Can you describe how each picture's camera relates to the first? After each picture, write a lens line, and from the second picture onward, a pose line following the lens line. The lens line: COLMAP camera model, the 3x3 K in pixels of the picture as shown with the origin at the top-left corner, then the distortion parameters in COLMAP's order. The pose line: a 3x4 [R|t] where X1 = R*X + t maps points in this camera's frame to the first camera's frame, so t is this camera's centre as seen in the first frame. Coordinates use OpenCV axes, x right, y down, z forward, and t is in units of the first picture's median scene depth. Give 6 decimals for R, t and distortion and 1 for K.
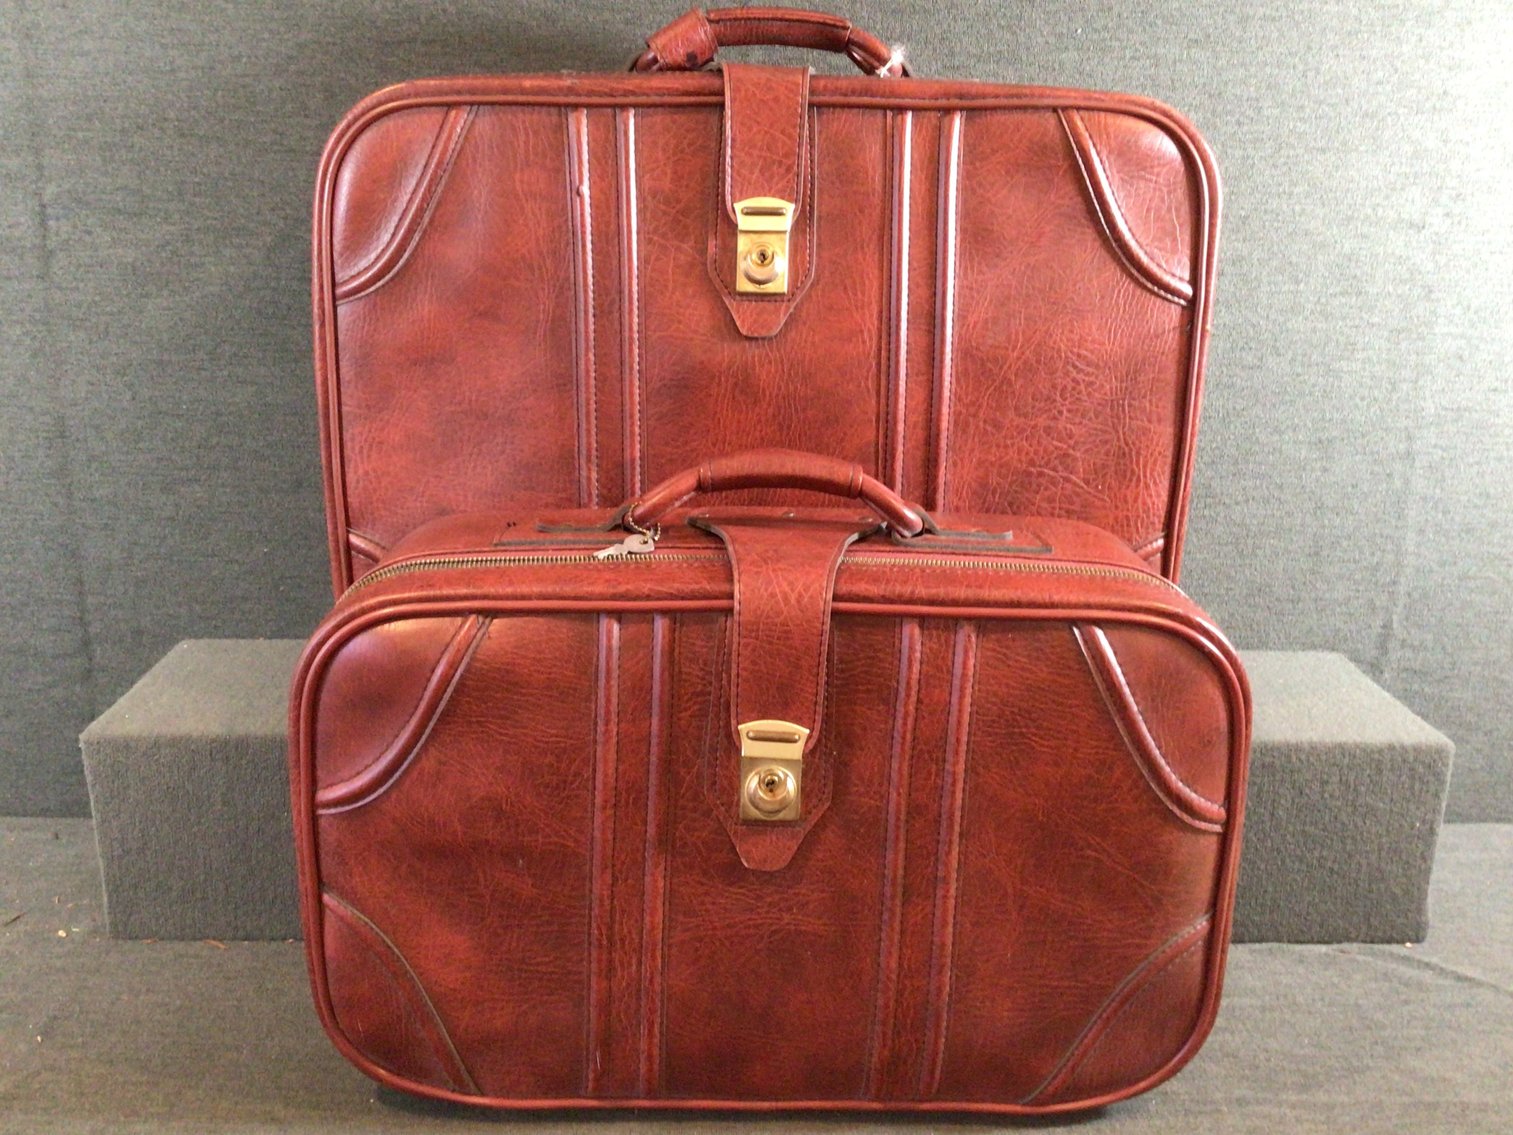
lens RADIAL K [[1365.6, 0, 749.7], [0, 1365.6, 544.5], [0, 0, 1]] dist [0.065804, -0.140636]
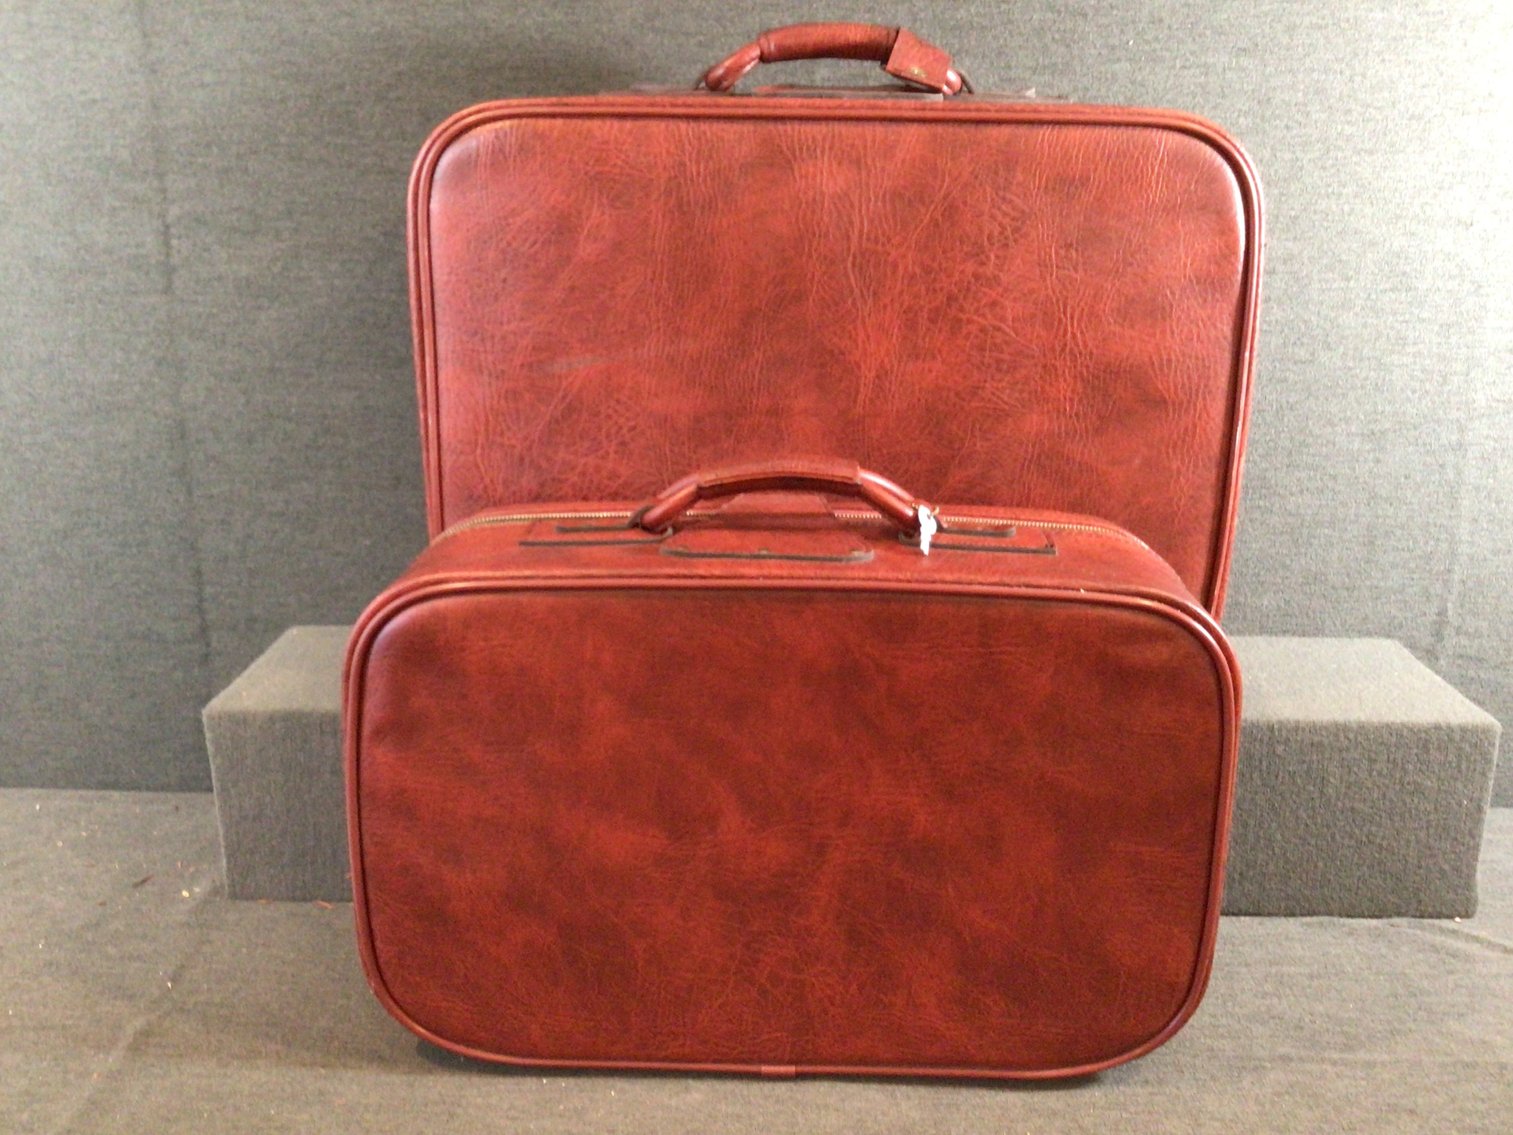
lens RADIAL K [[1377.3, 0, 748.5], [0, 1377.3, 542.8], [0, 0, 1]] dist [0.047105, -0.112424]
pose [[0.998276, -0.003645, -0.058588, 0.009119], [0.003288, 0.999975, -0.006180, 0.012453], [0.058609, 0.005976, 0.998263, -0.064412]]
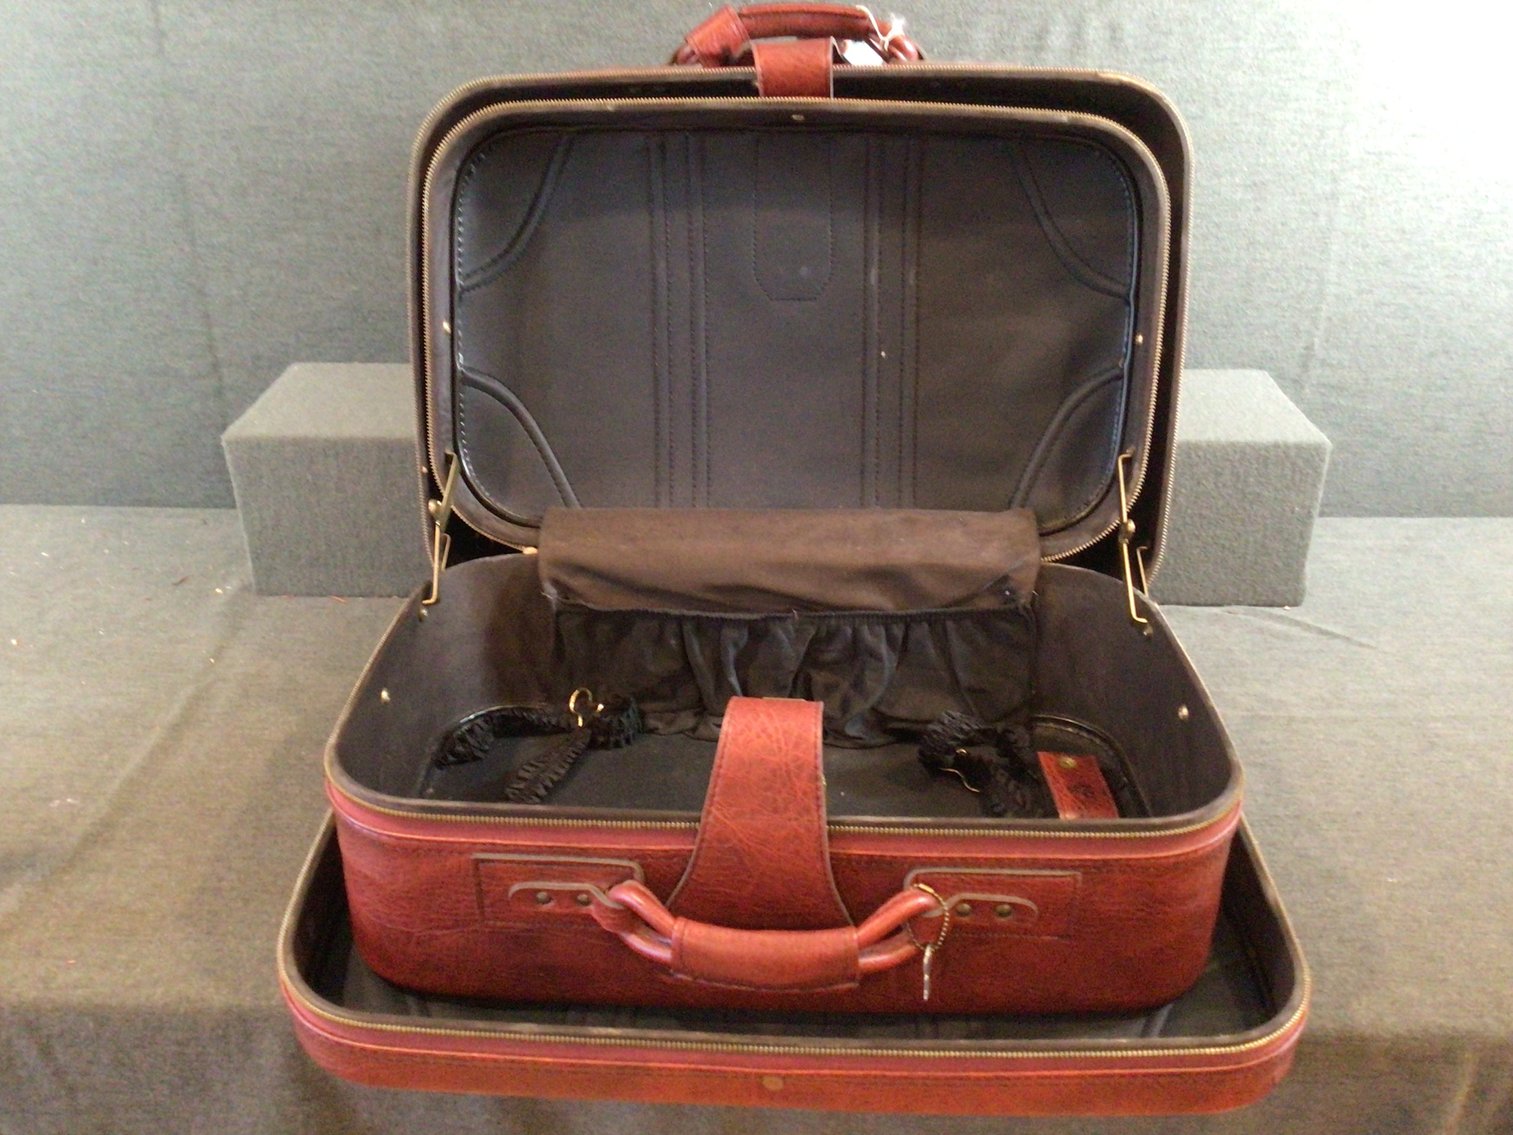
lens RADIAL K [[1365.6, 0, 749.7], [0, 1365.6, 544.5], [0, 0, 1]] dist [0.065804, -0.140636]
pose [[0.998162, 0.004172, -0.060453, 0.070241], [0.007340, 0.981956, 0.188965, 0.000004], [0.060150, -0.189061, 0.980121, -0.212806]]
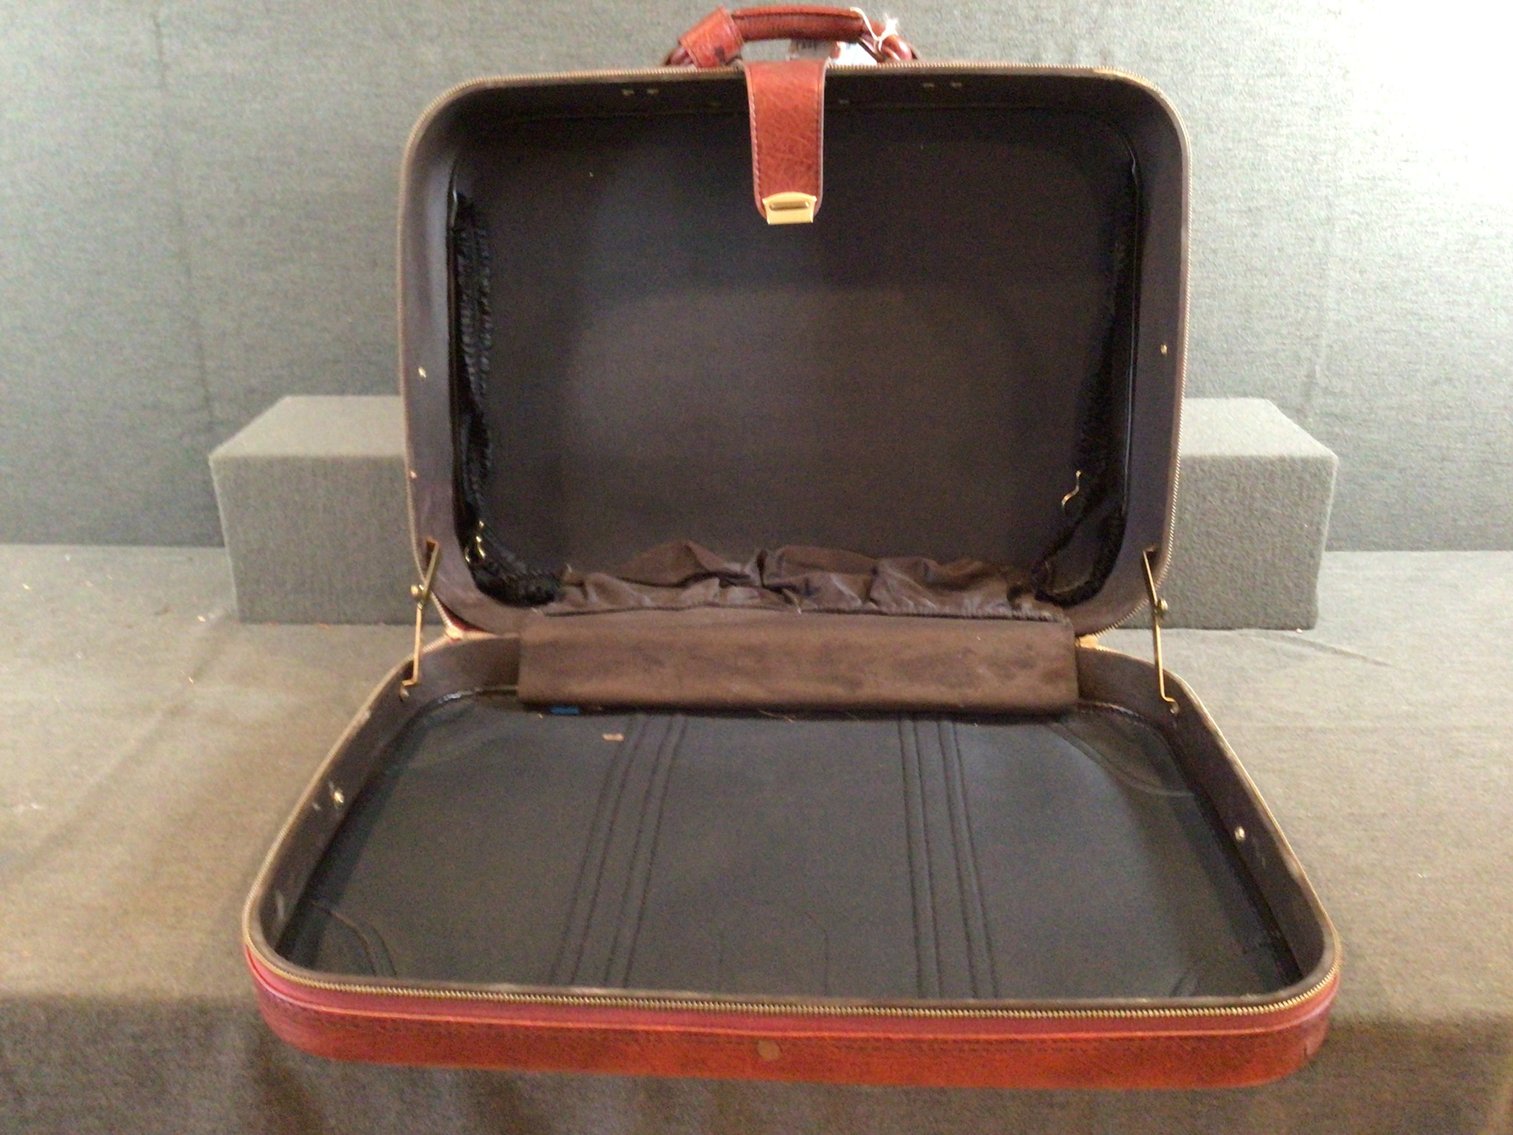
lens RADIAL K [[1377.3, 0, 748.5], [0, 1377.3, 542.8], [0, 0, 1]] dist [0.047105, -0.112424]
pose [[0.998057, -0.003700, -0.062190, 0.072972], [0.009507, 0.995589, 0.093339, 0.094239], [0.061571, -0.093749, 0.993690, -0.206422]]
